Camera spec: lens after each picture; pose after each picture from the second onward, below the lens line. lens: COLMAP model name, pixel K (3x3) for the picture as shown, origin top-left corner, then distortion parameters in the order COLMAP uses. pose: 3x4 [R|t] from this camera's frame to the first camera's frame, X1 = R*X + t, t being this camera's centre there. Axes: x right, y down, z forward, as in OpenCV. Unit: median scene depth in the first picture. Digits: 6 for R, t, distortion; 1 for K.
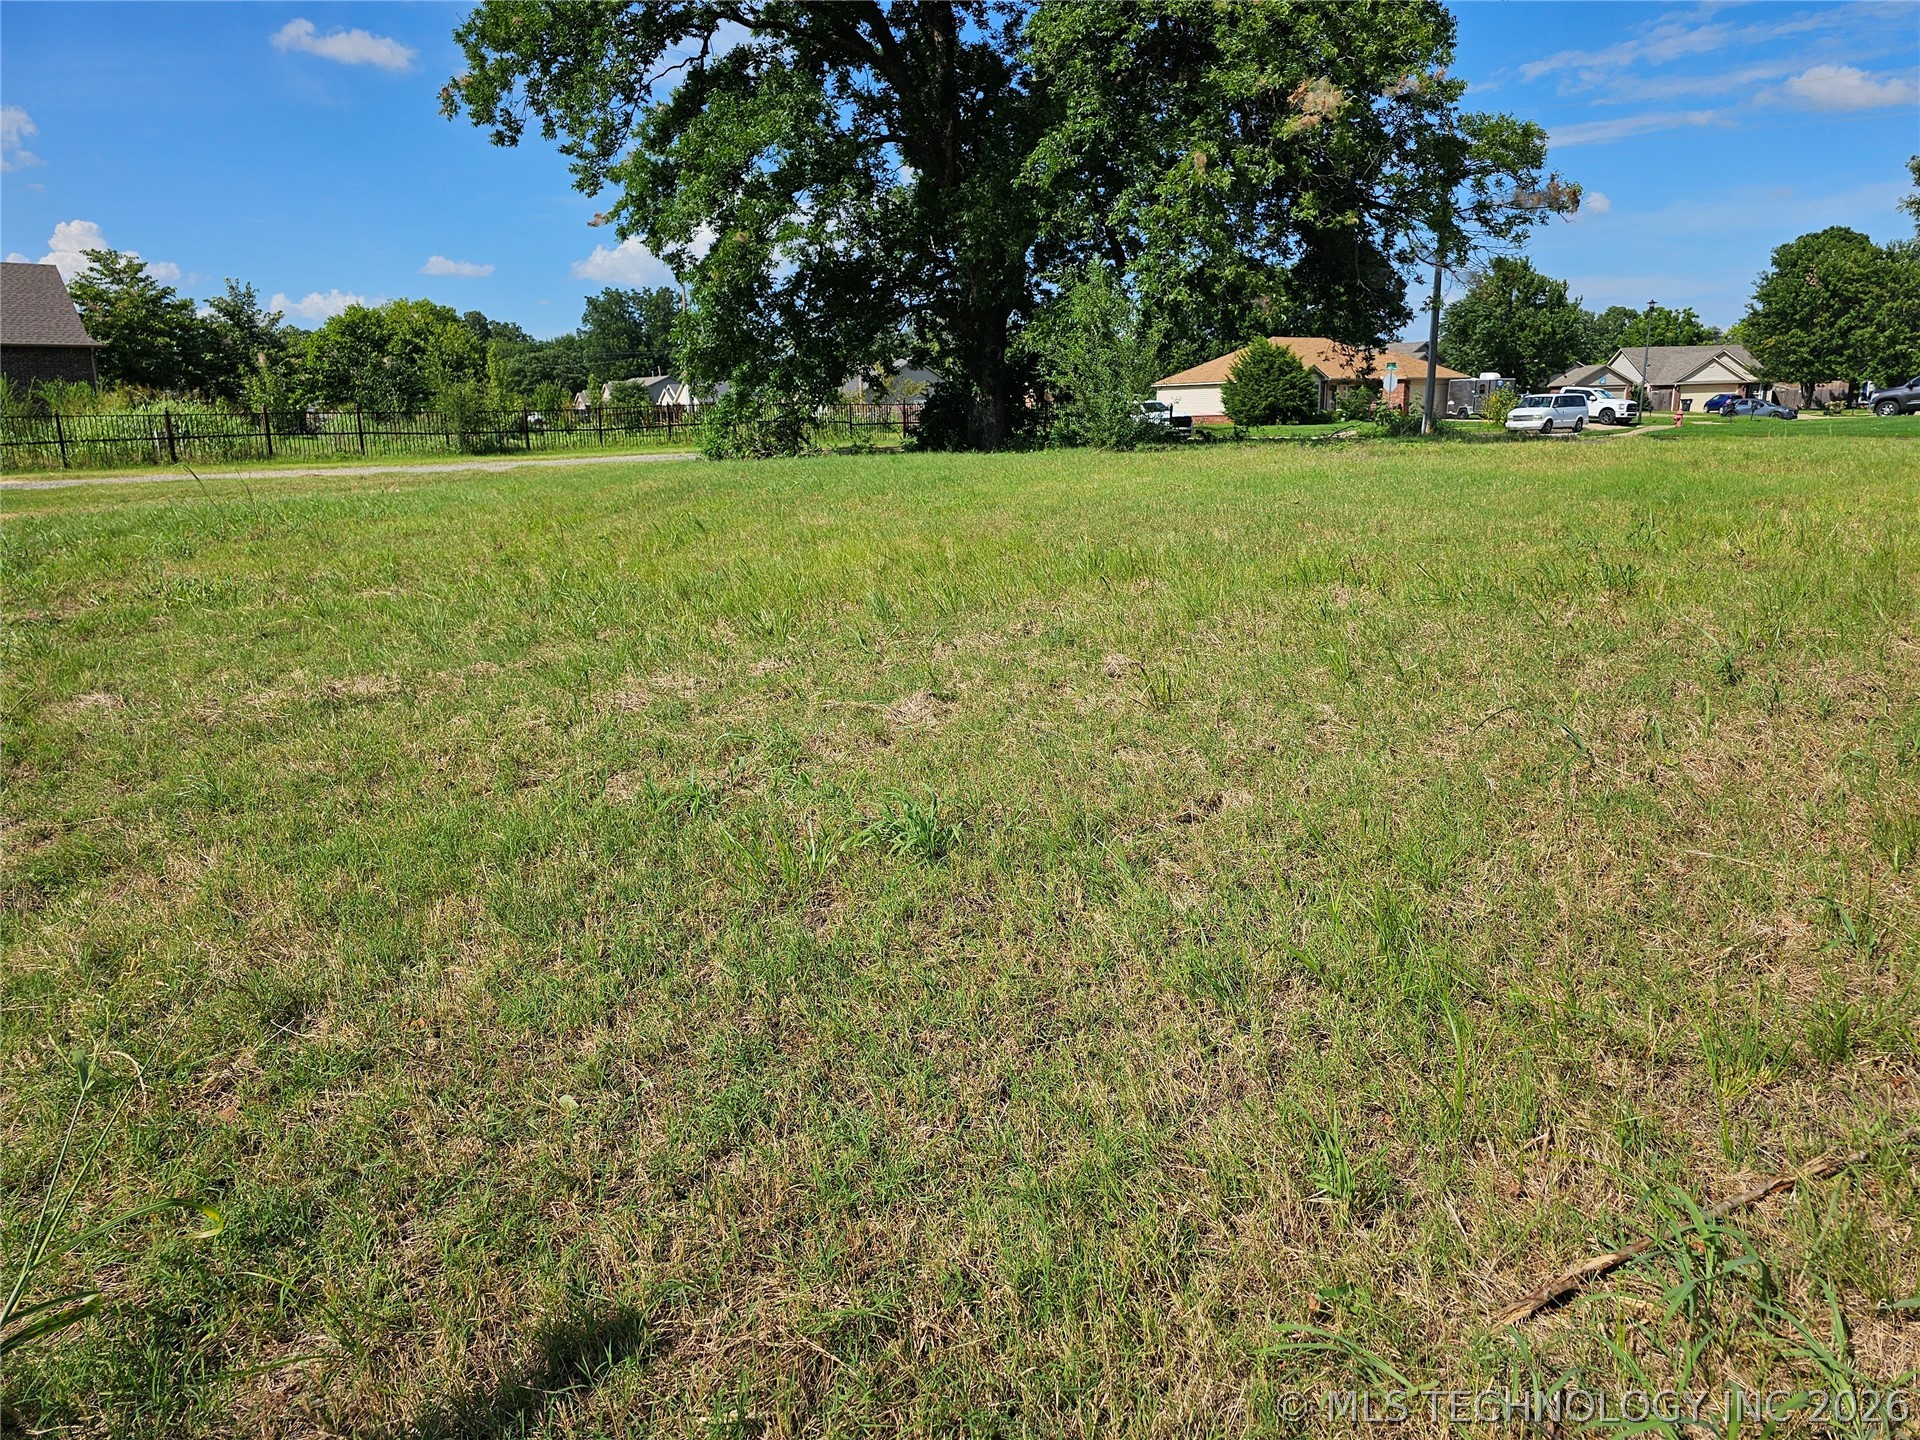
lens RADIAL K [[1306.5, 0, 970.2], [0, 1306.5, 692.0], [0, 0, 1]] dist [0.064739, -0.058715]
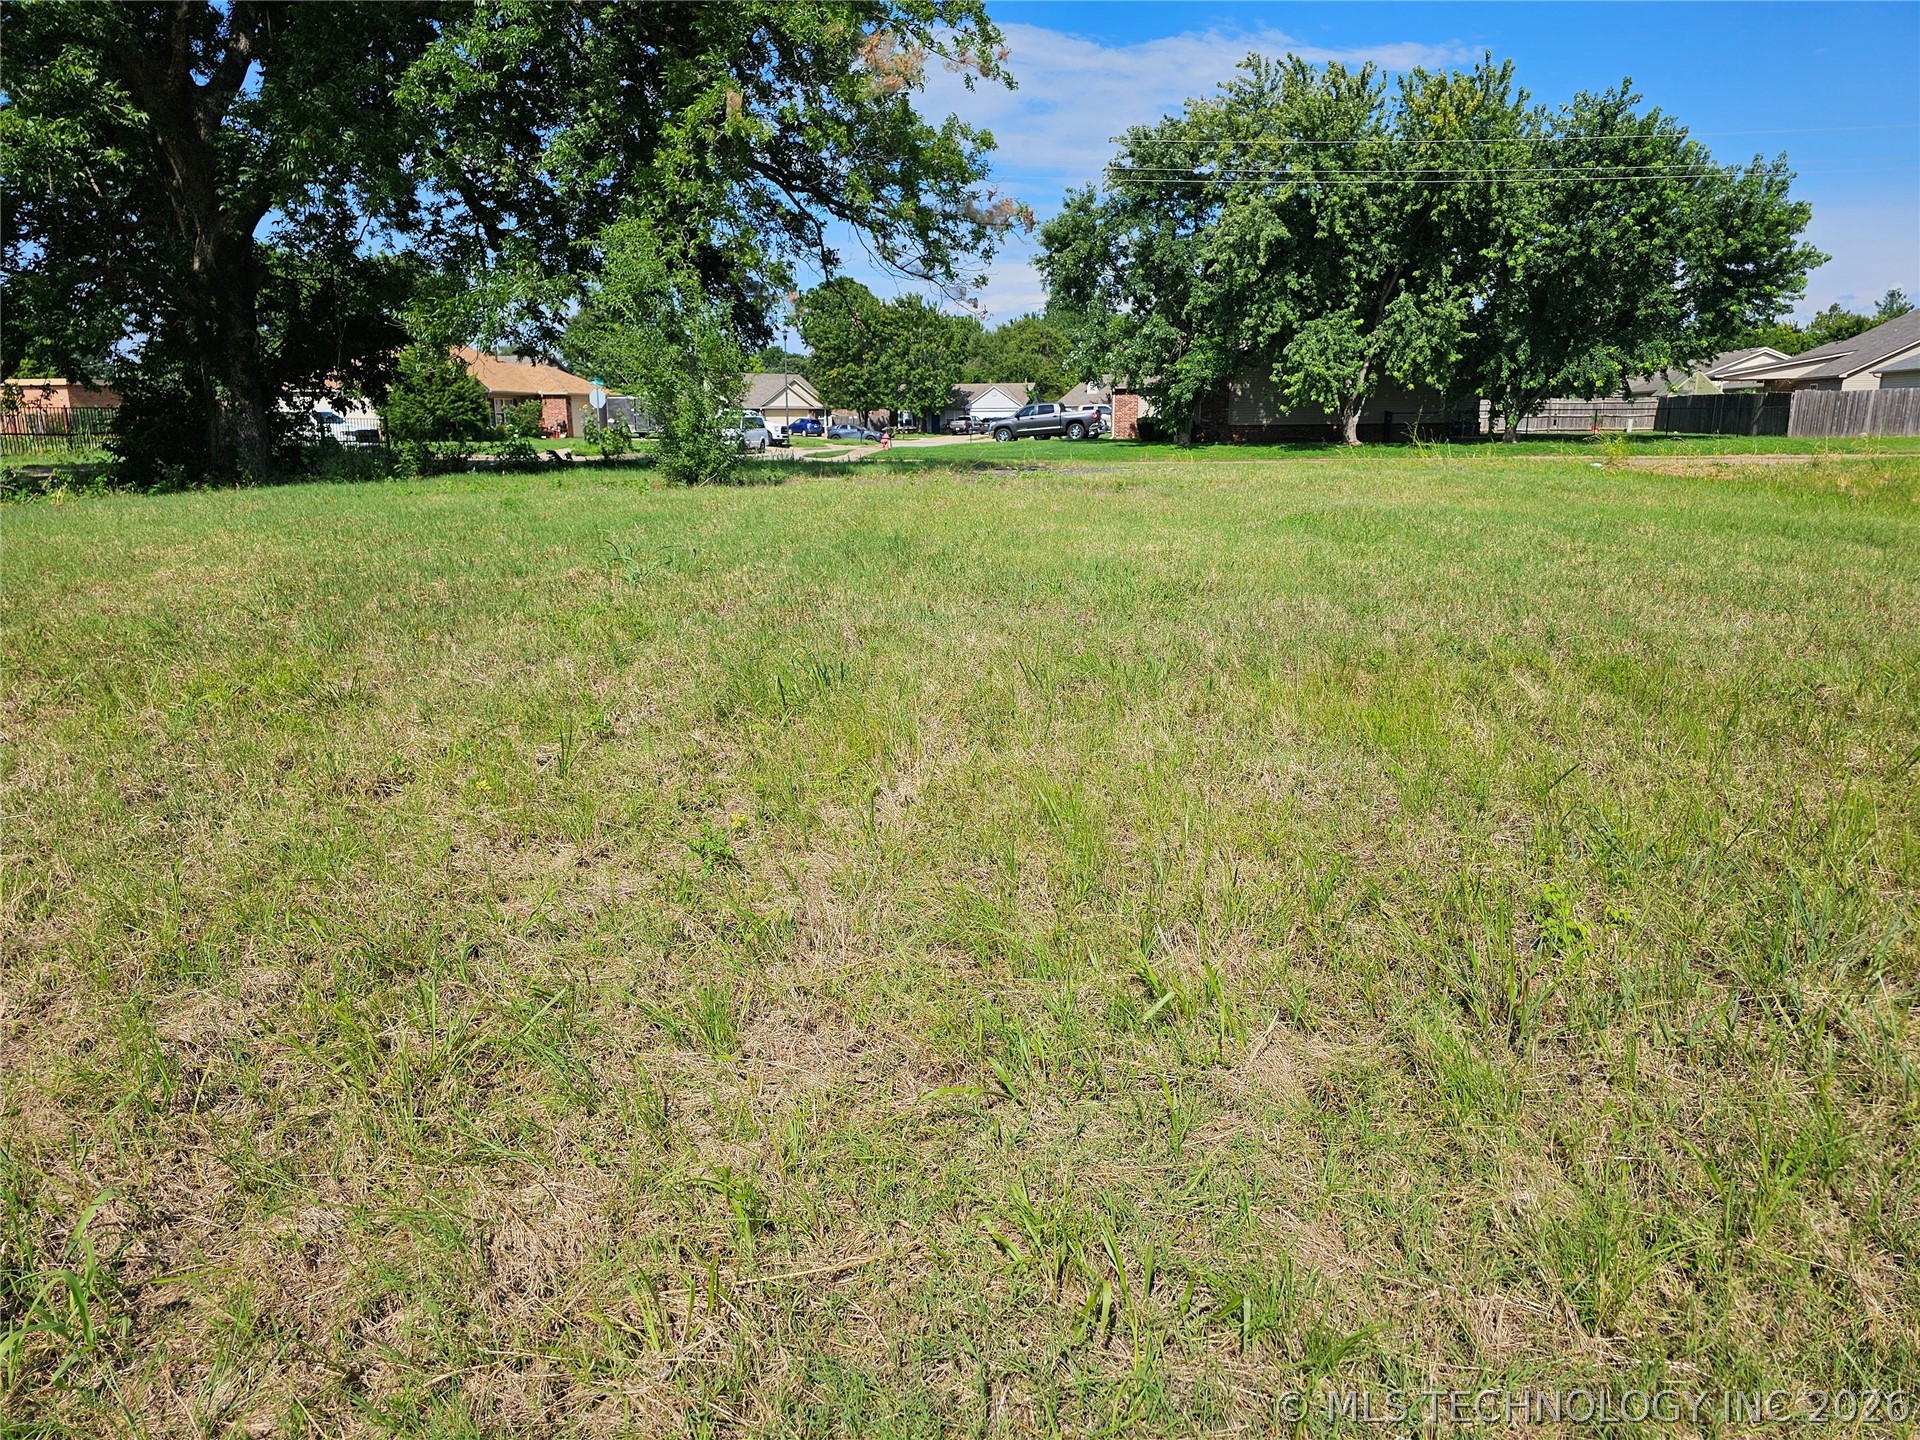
lens RADIAL K [[1306.5, 0, 945.9], [0, 1306.5, 712.9], [0, 0, 1]] dist [0.064739, -0.058715]
pose [[0.784785, -0.120807, 0.607880, -0.135682], [0.118447, 0.991975, 0.044222, -0.032985], [-0.608344, 0.037297, 0.792796, 0.153658]]
